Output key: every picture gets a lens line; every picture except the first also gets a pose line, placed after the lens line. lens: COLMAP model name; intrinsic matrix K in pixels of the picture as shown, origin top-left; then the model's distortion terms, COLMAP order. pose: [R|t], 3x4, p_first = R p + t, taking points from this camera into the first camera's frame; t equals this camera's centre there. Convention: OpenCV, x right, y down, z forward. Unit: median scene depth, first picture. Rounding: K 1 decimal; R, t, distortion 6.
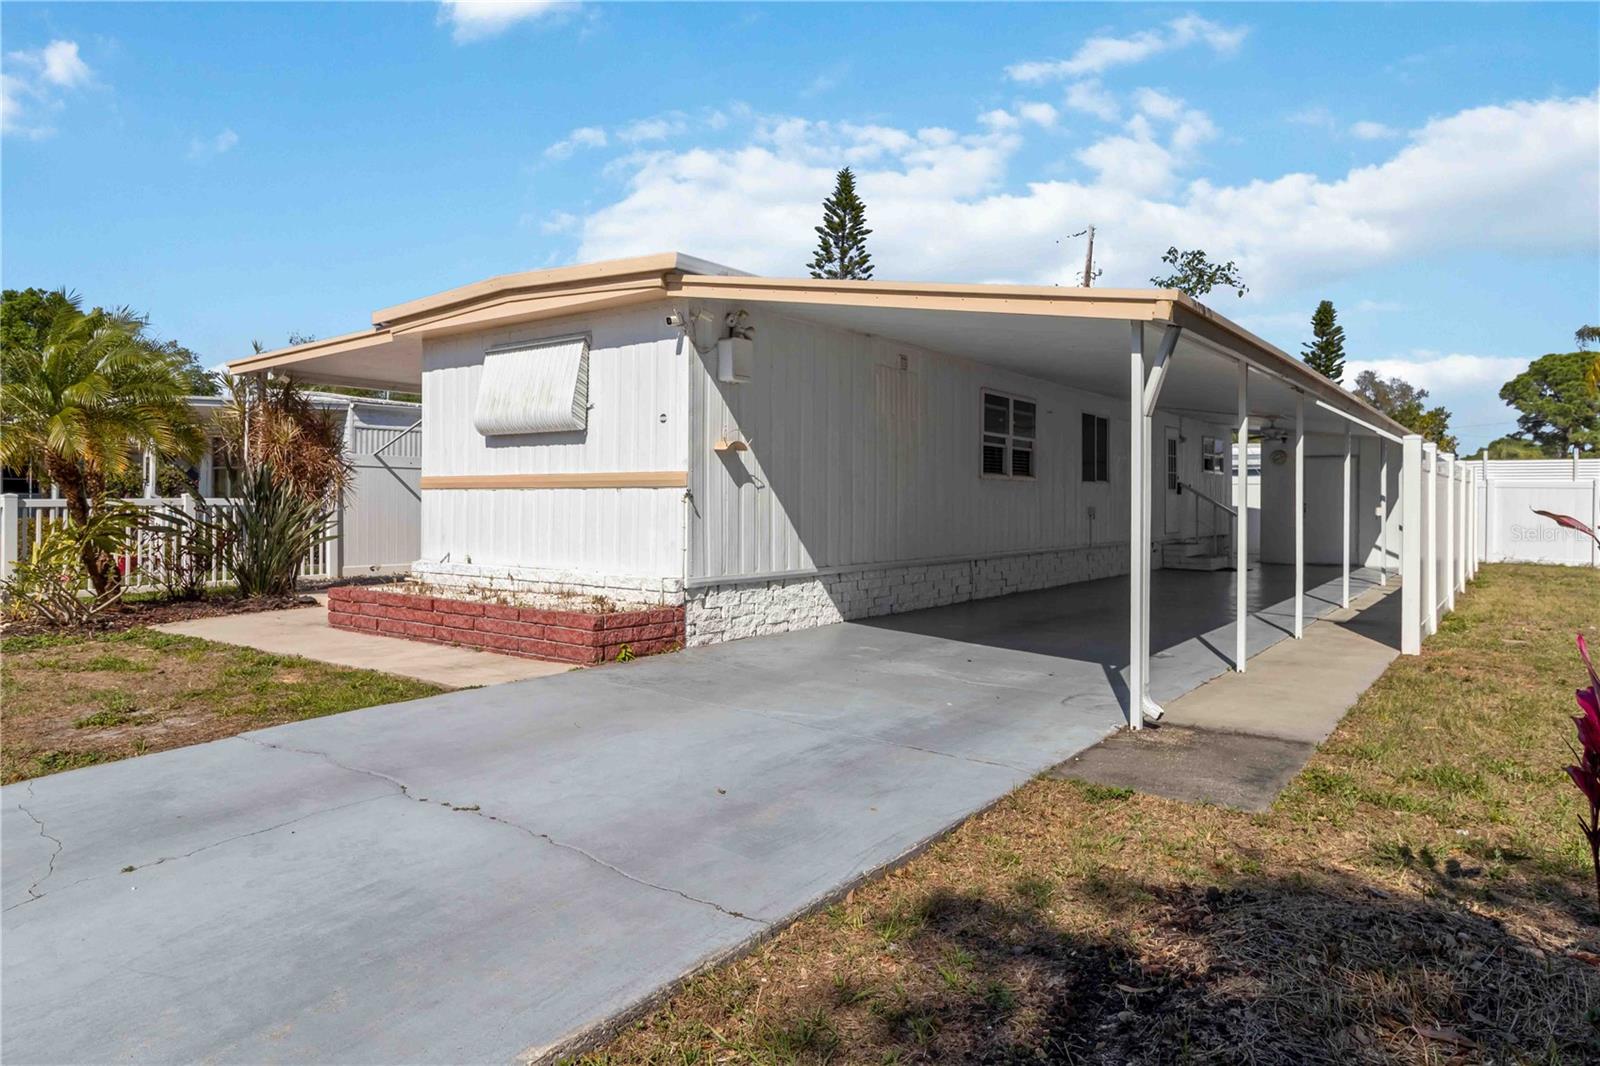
lens RADIAL K [[960.3, 0, 795.0], [0, 960.3, 510.5], [0, 0, 1]] dist [-0.004676, -0.000591]
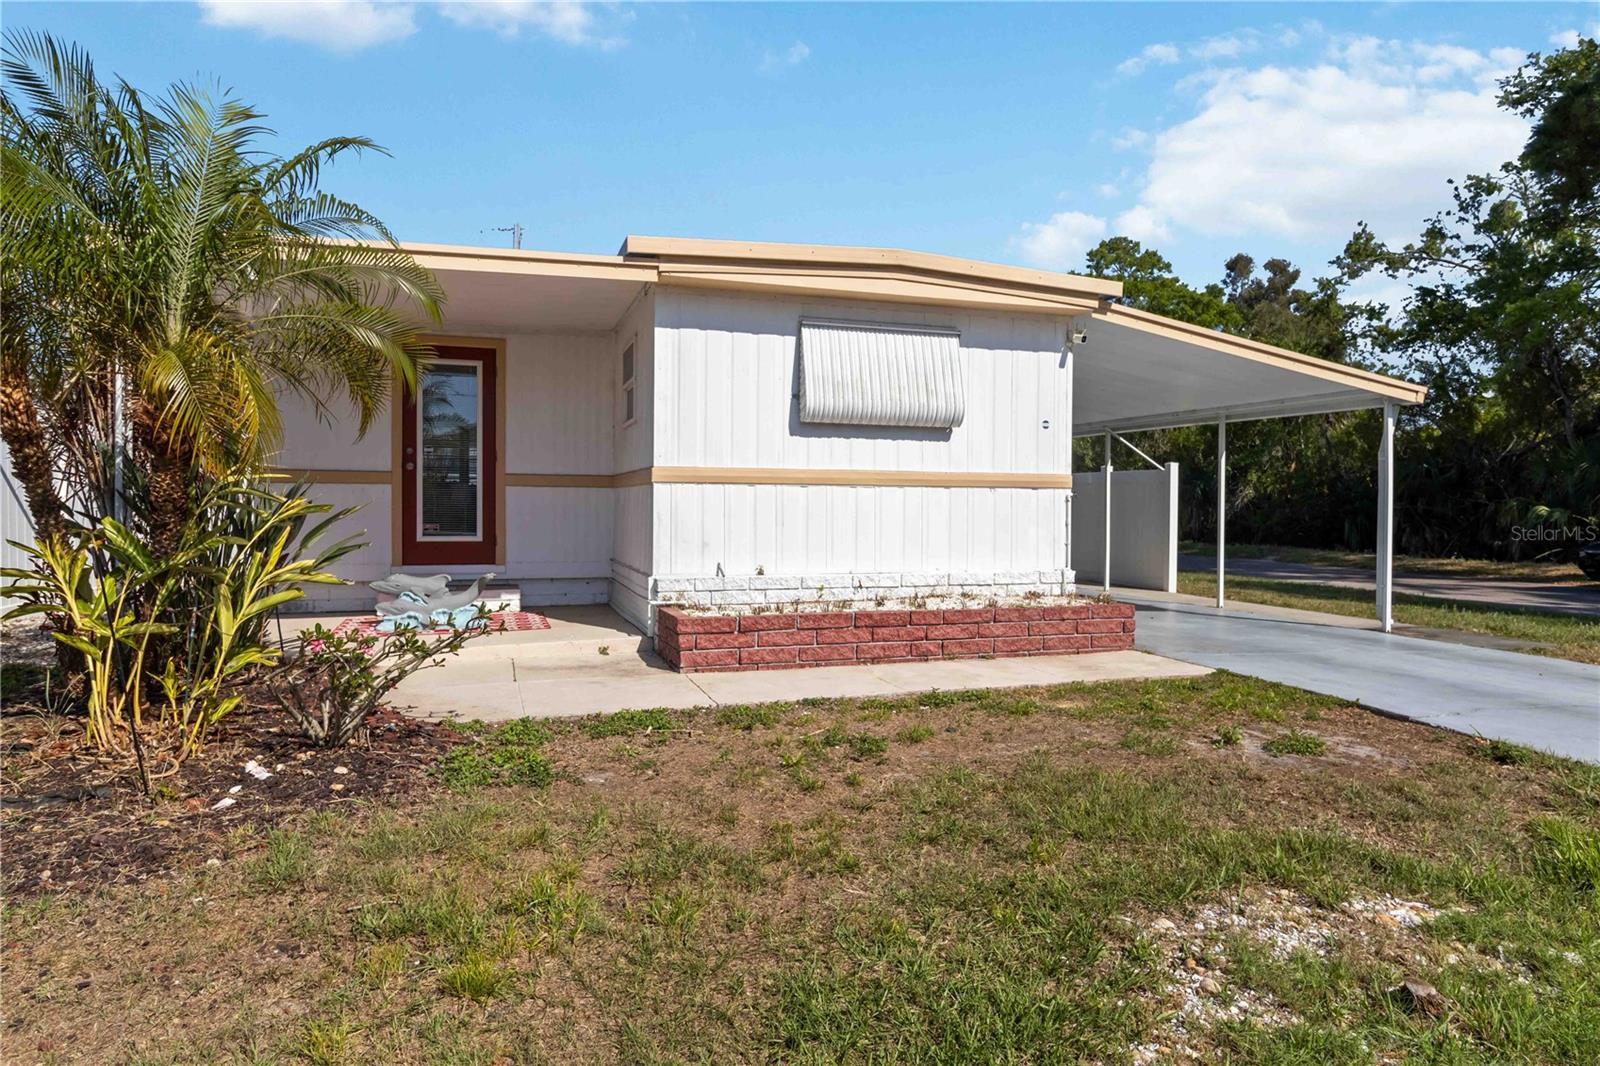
lens RADIAL K [[975.2, 0, 782.0], [0, 975.2, 520.7], [0, 0, 1]] dist [0.043454, -0.074422]
pose [[0.584191, -0.012566, 0.811519, -1.045183], [0.001991, 0.999899, 0.014049, -0.002949], [-0.811613, -0.006592, 0.584158, 0.514097]]
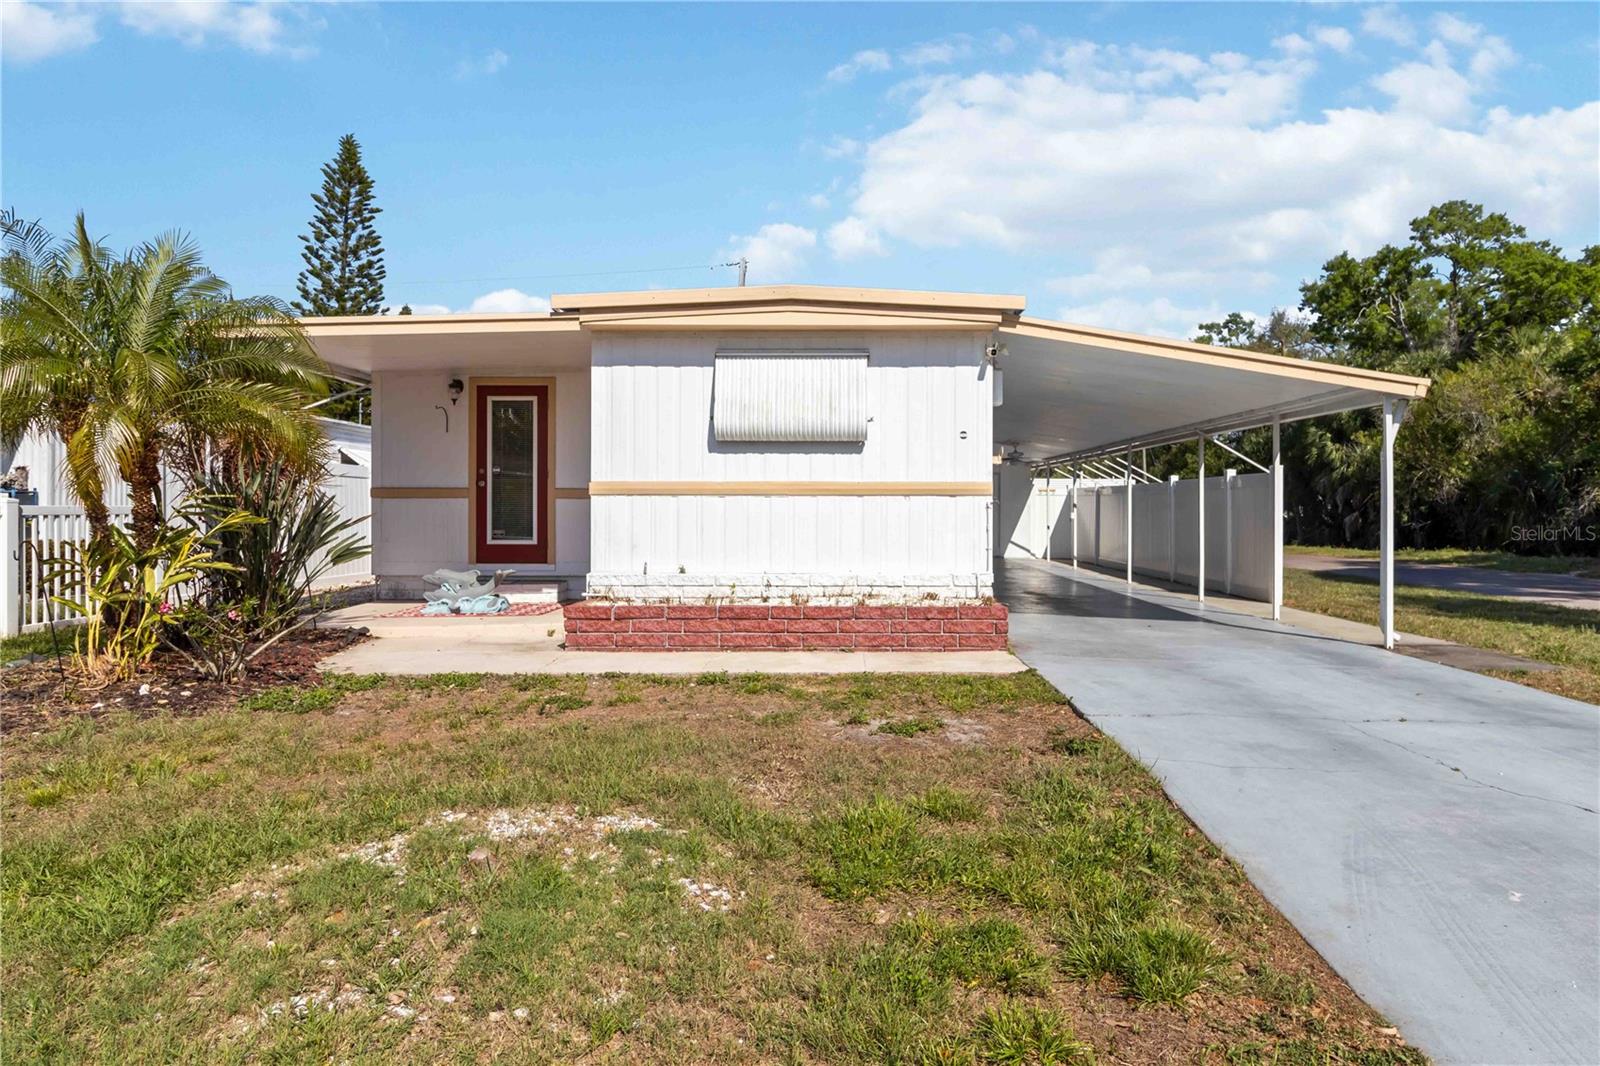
lens RADIAL K [[975.2, 0, 782.0], [0, 975.2, 520.7], [0, 0, 1]] dist [0.043454, -0.074422]
pose [[0.817815, -0.008077, 0.575424, -0.848367], [0.006834, 0.999967, 0.004323, -0.000694], [-0.575440, 0.000397, 0.817844, 0.150512]]
